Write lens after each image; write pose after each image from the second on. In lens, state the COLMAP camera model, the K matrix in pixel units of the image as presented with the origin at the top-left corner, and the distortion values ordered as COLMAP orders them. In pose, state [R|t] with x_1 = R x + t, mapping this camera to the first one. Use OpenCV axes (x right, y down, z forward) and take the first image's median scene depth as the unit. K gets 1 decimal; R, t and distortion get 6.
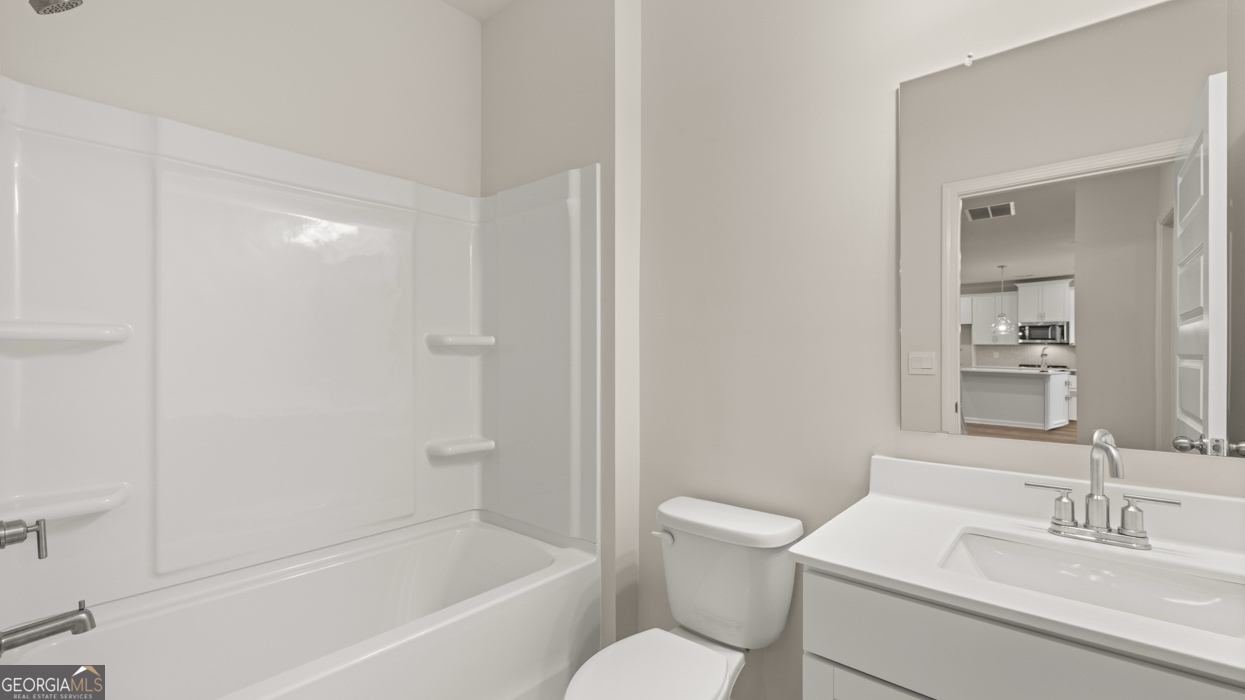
lens RADIAL K [[521.3, 0, 622.6], [0, 521.3, 356.2], [0, 0, 1]] dist [0.004894, -0.000011]
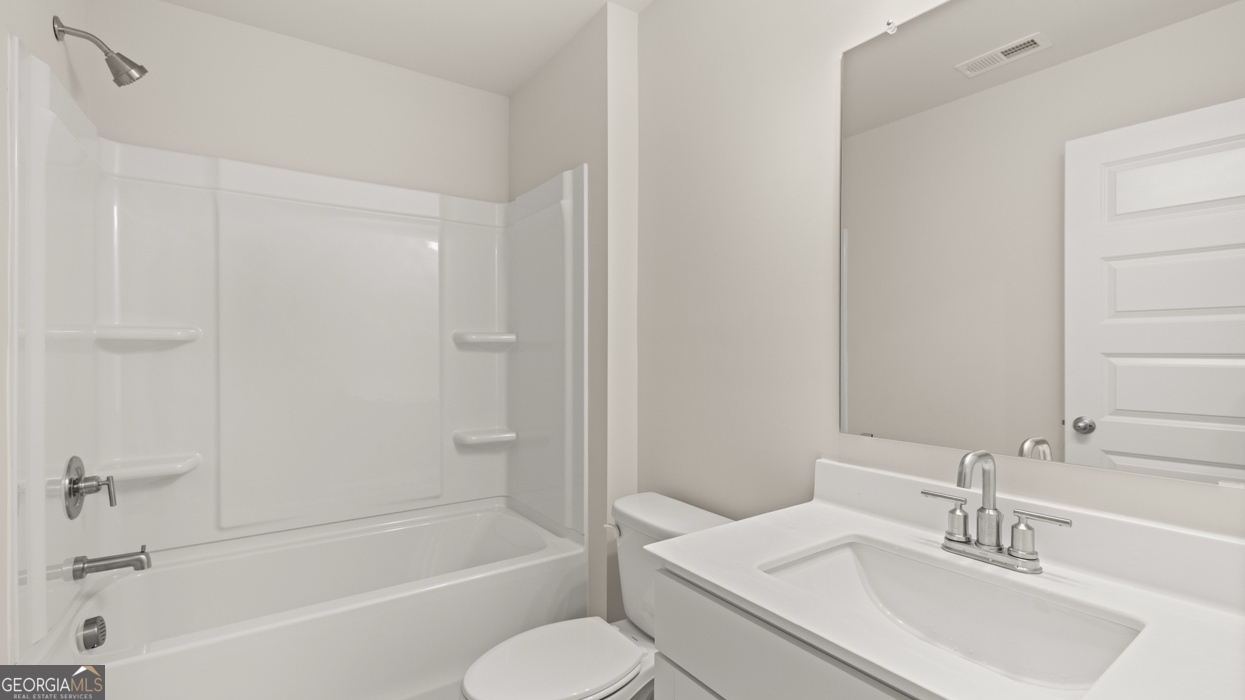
lens RADIAL K [[521.3, 0, 581.7], [0, 521.3, 356.0], [0, 0, 1]] dist [0.004894, -0.000011]
pose [[0.972446, -0.000822, -0.233128, 0.243492], [0.002032, 0.999986, 0.004951, 0.003770], [0.233121, -0.005288, 0.972433, 0.001446]]
